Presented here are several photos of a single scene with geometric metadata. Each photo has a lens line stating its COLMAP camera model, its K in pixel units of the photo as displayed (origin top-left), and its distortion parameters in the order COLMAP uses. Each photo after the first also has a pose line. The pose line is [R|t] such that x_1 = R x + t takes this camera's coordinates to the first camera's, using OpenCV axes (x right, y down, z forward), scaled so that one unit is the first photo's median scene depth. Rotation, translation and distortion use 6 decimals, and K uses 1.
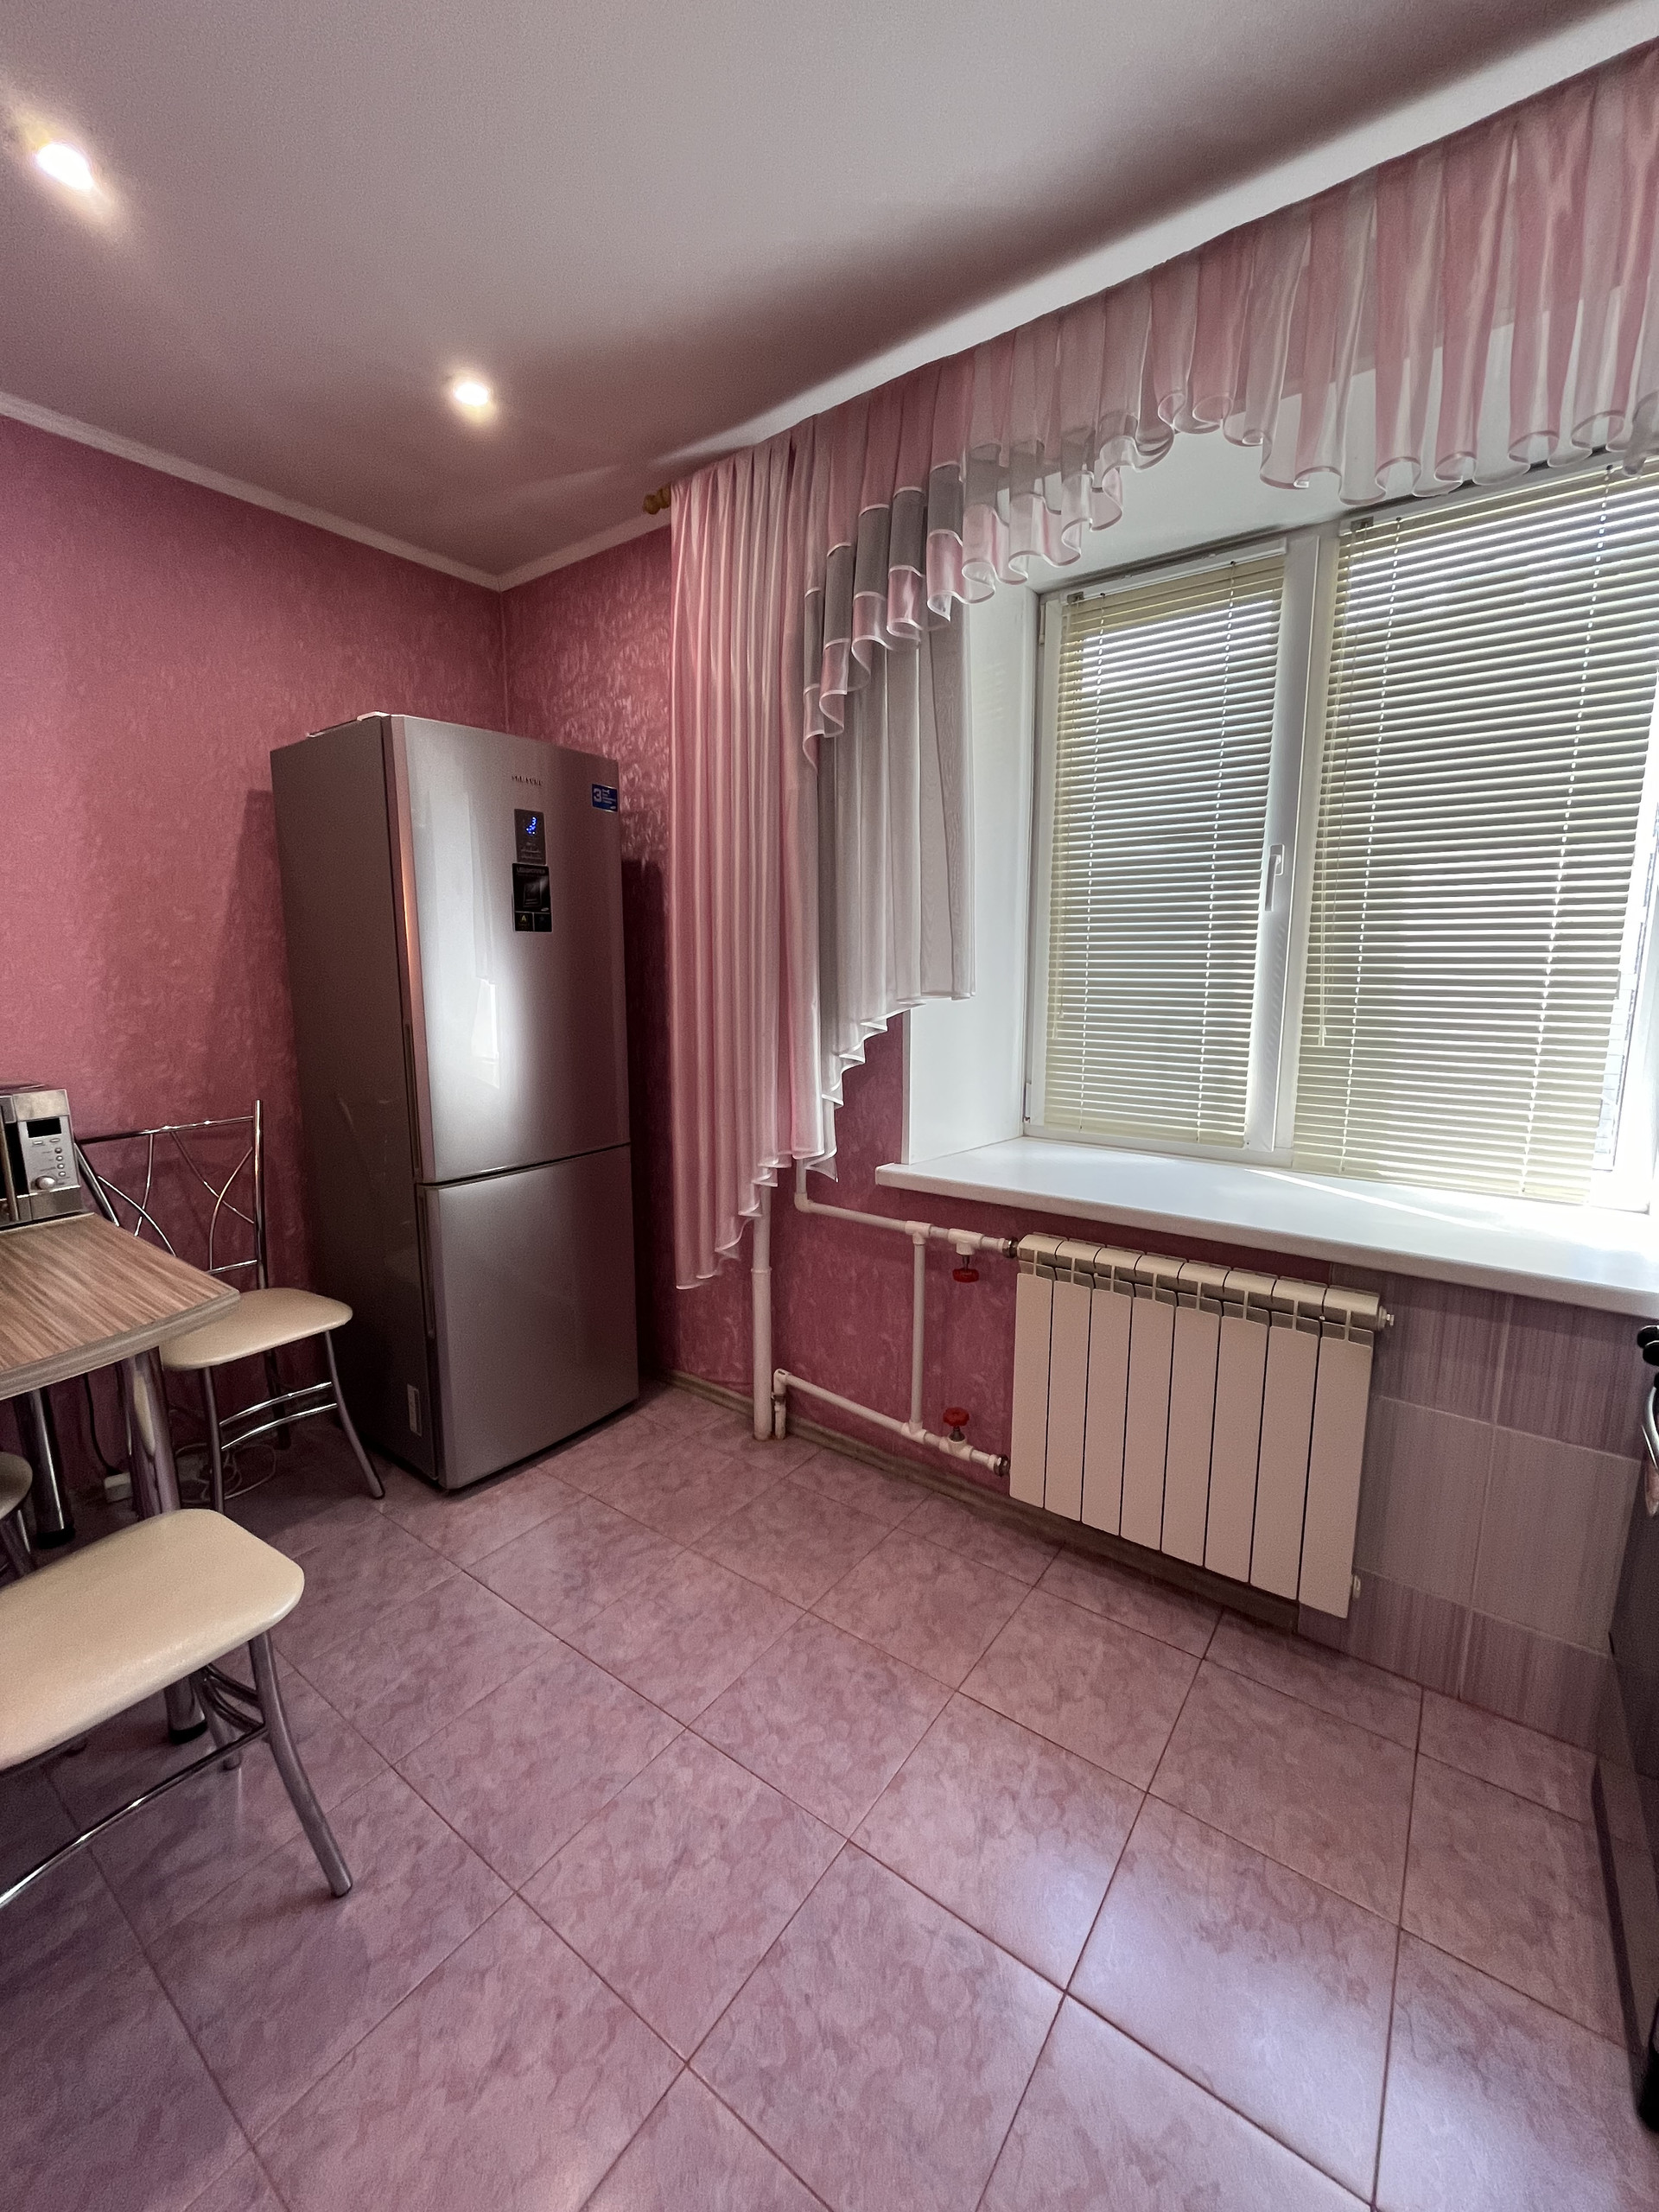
lens RADIAL K [[893.9, 0, 828.9], [0, 893.9, 1101.5], [0, 0, 1]] dist [-0.003244, 0.000018]
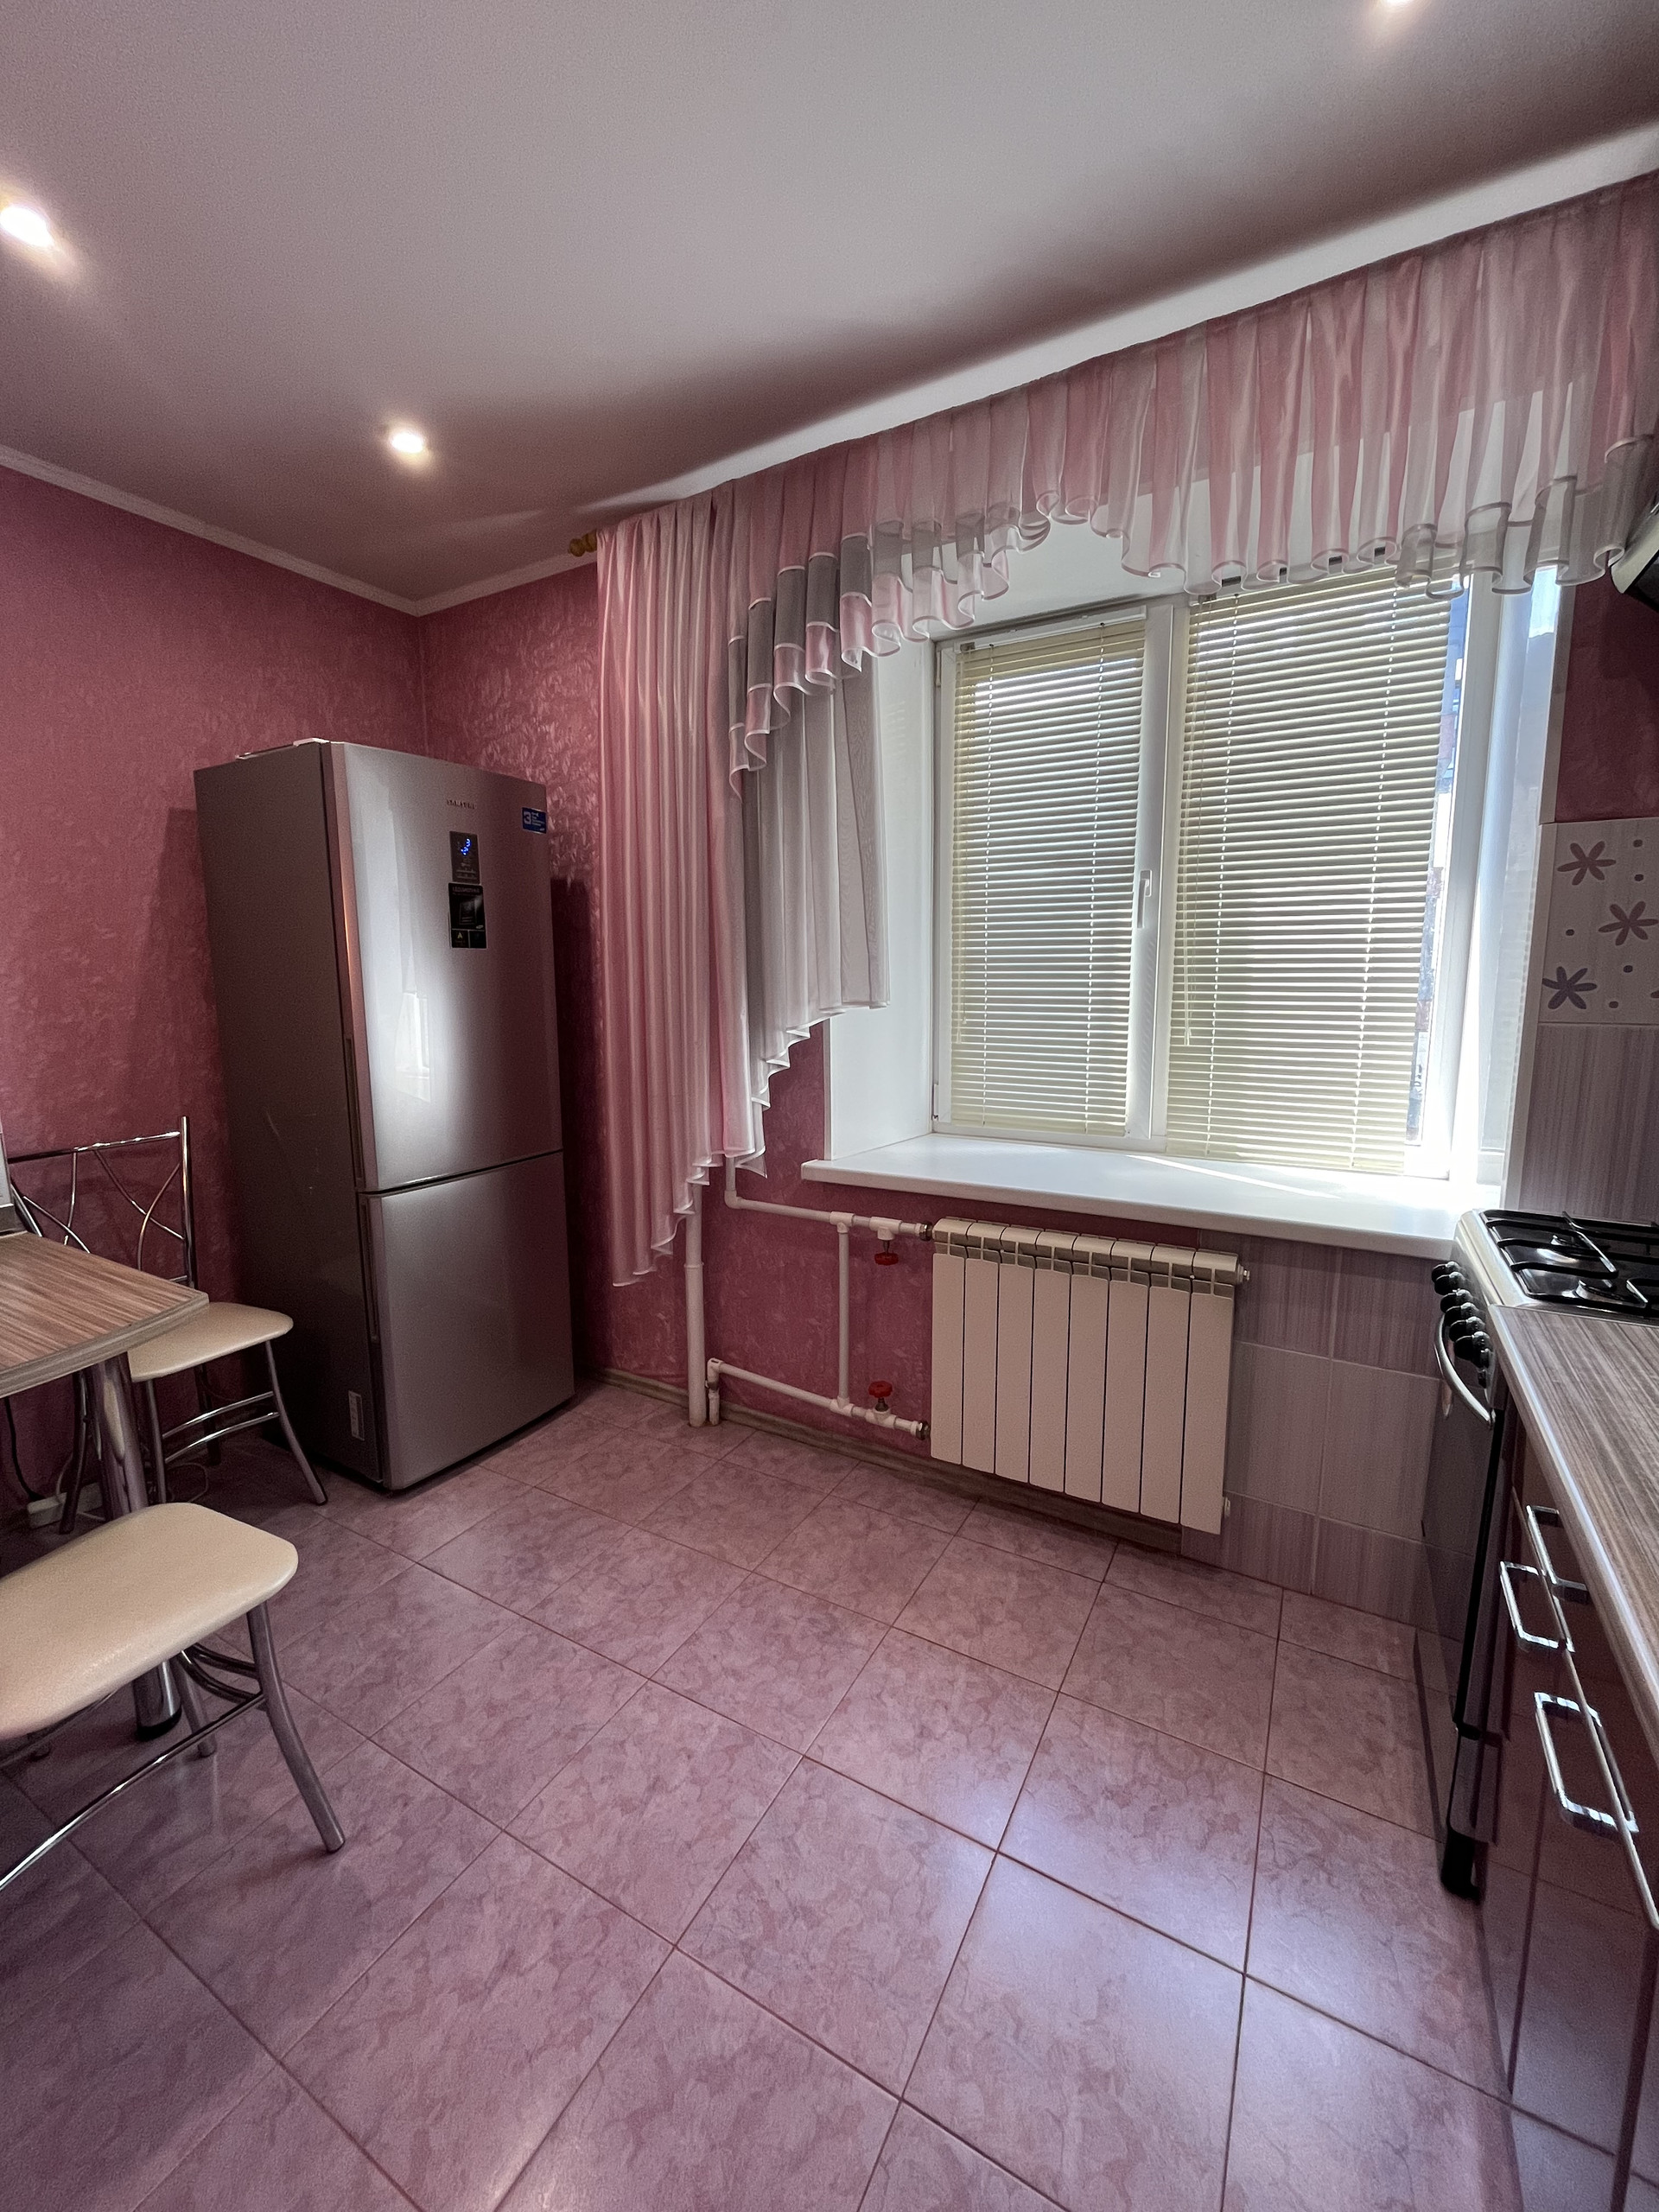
lens RADIAL K [[893.9, 0, 828.9], [0, 893.9, 1101.5], [0, 0, 1]] dist [-0.003244, 0.000018]
pose [[0.993492, -0.022740, 0.111608, -0.042568], [0.023999, 0.999662, -0.009956, 0.012367], [-0.111343, 0.012570, 0.993702, -0.104869]]
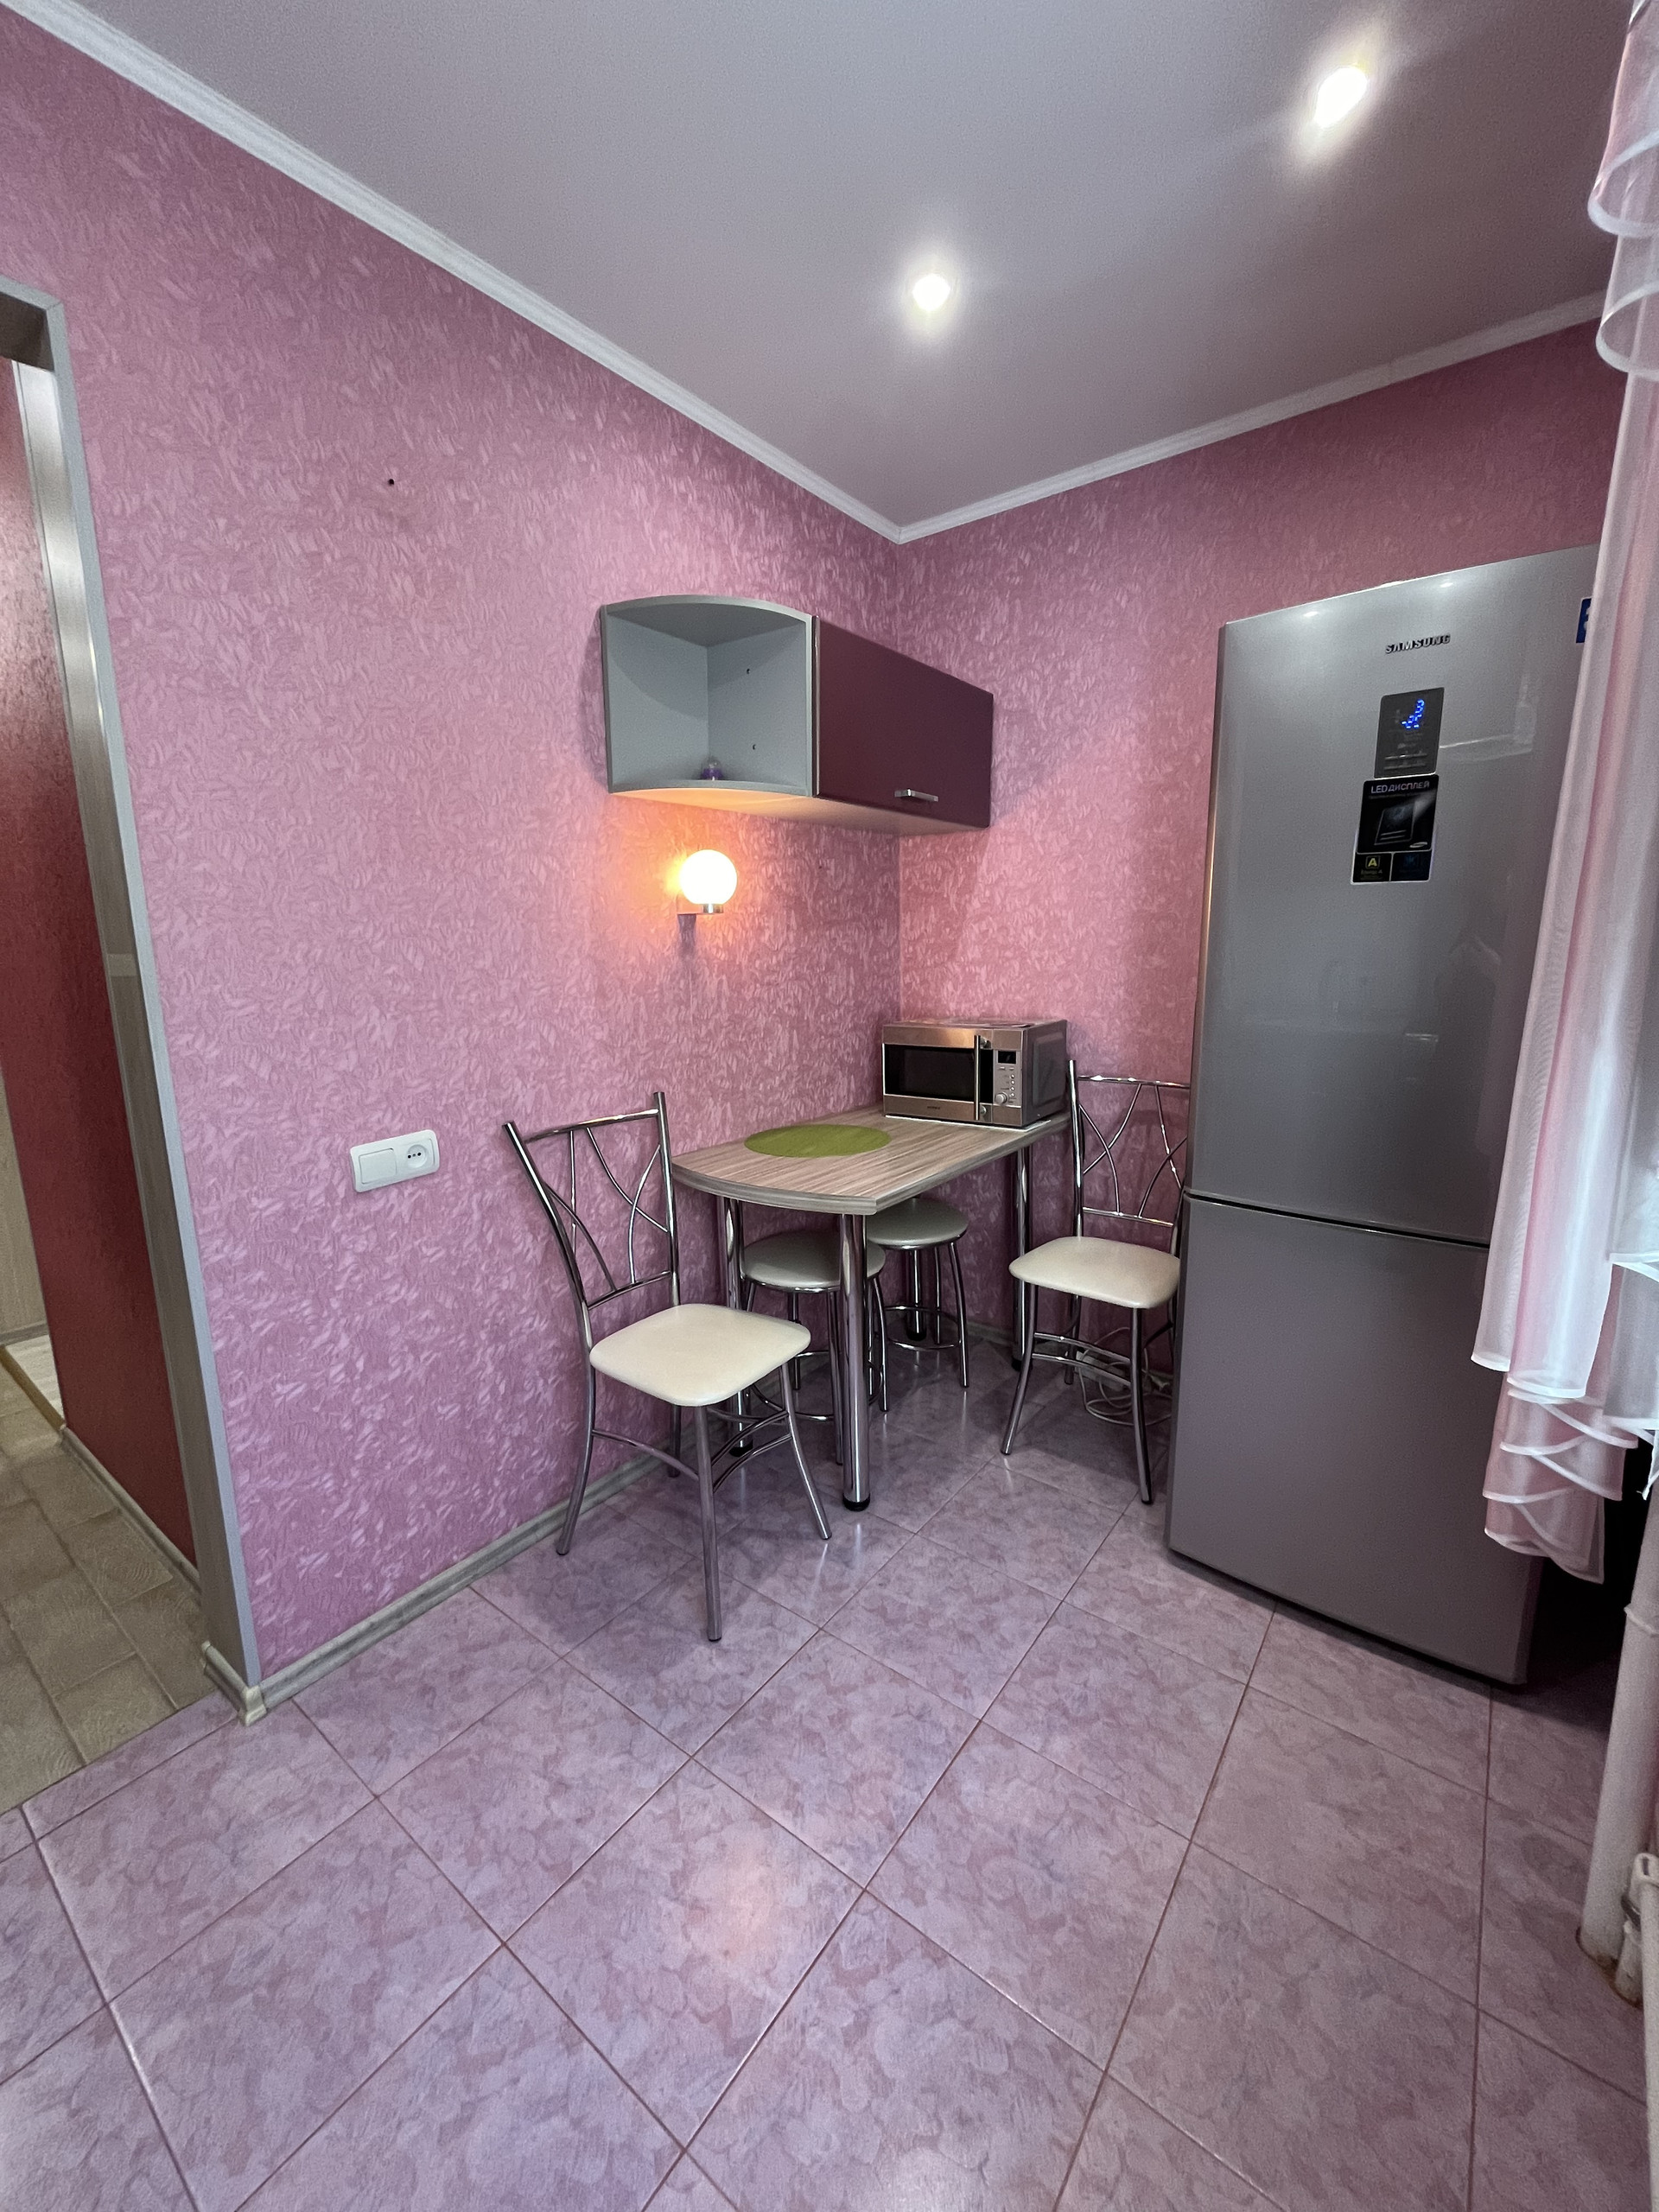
lens RADIAL K [[893.9, 0, 828.9], [0, 893.9, 1101.5], [0, 0, 1]] dist [-0.003244, 0.000018]
pose [[-0.021770, 0.187156, -0.982089, 0.452374], [-0.146874, 0.971065, 0.188311, -0.122384], [0.988916, 0.148343, 0.006348, 0.780221]]
